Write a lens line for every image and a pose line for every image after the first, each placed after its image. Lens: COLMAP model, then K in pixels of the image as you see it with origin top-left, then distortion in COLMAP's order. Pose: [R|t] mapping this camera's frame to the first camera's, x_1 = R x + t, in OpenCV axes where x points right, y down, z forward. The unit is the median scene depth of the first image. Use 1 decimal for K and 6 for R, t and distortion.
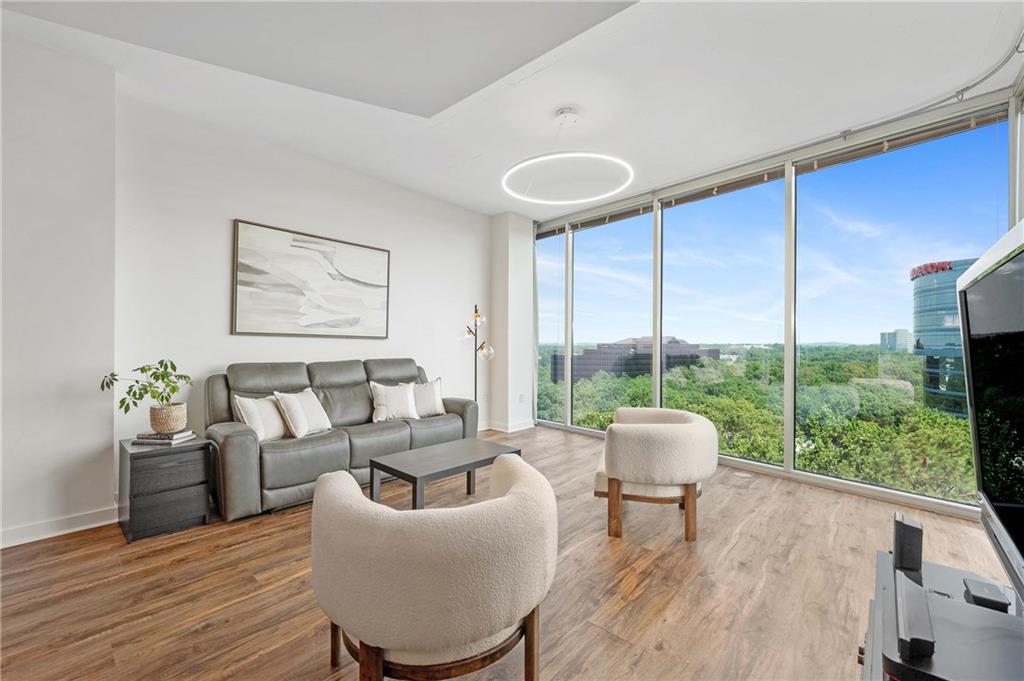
lens RADIAL K [[422.1, 0, 512.1], [0, 422.1, 344.3], [0, 0, 1]] dist [-0.006485, -0.000125]
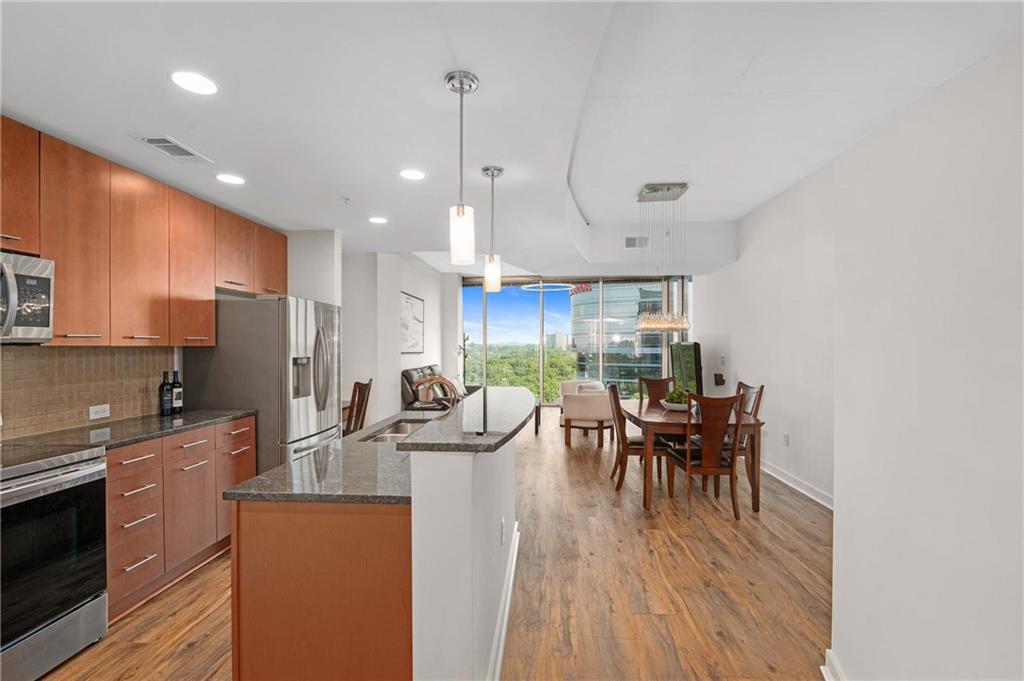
lens RADIAL K [[445.4, 0, 517.9], [0, 445.4, 347.3], [0, 0, 1]] dist [-0.013353, 0.000141]
pose [[0.792706, -0.015331, 0.609412, -1.238128], [0.013824, 0.999879, 0.007172, -0.050559], [-0.609448, 0.002739, 0.792821, -0.716541]]
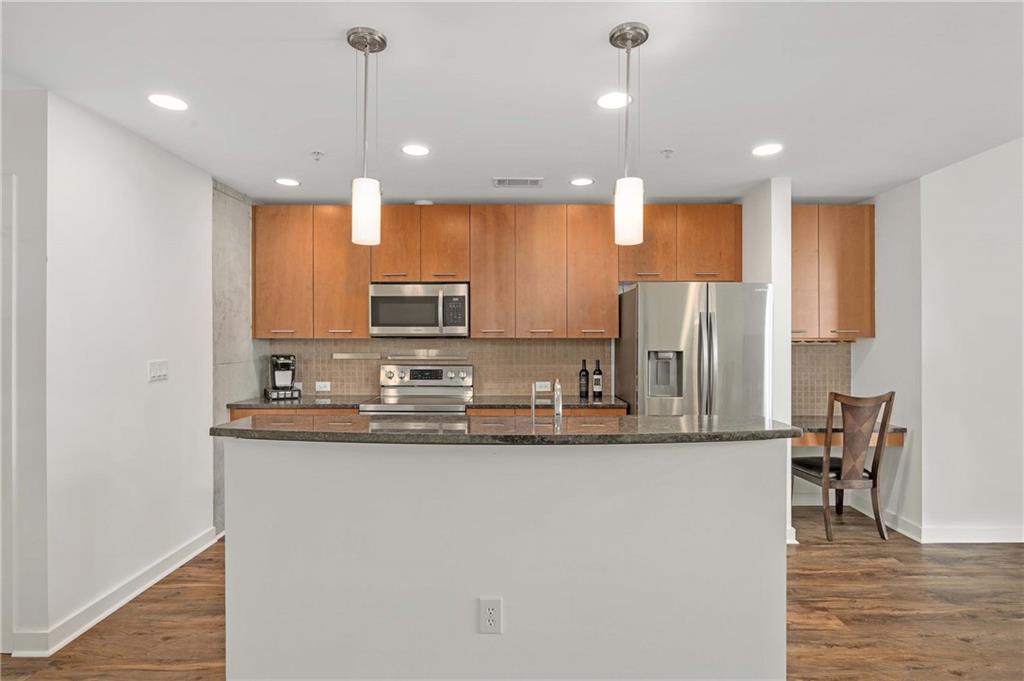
lens RADIAL K [[500.1, 0, 523.6], [0, 500.1, 338.3], [0, 0, 1]] dist [-0.003241, -0.000517]
pose [[0.656744, -0.016053, -0.753943, -0.595833], [0.005588, 0.999850, -0.016421, -0.039880], [0.754093, 0.006571, 0.656735, -0.512091]]
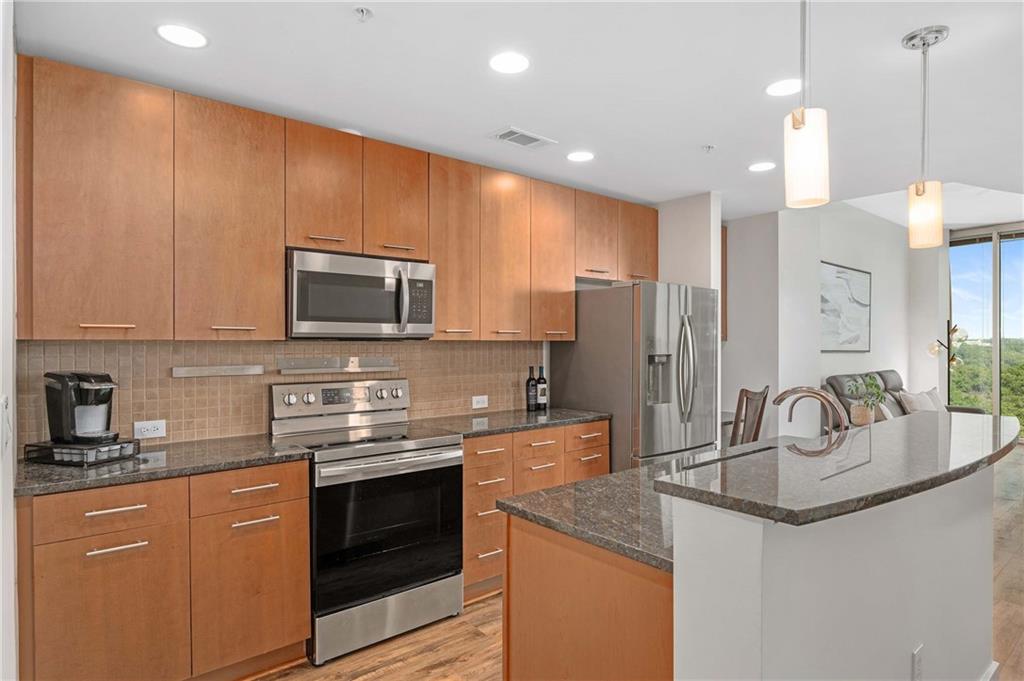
lens RADIAL K [[564.8, 0, 520.4], [0, 564.8, 343.9], [0, 0, 1]] dist [-0.006781, 0.000252]
pose [[0.988310, -0.010811, -0.152074, -1.132495], [0.010696, 0.999942, -0.001575, -0.049015], [0.152082, -0.000070, 0.988368, -0.697880]]
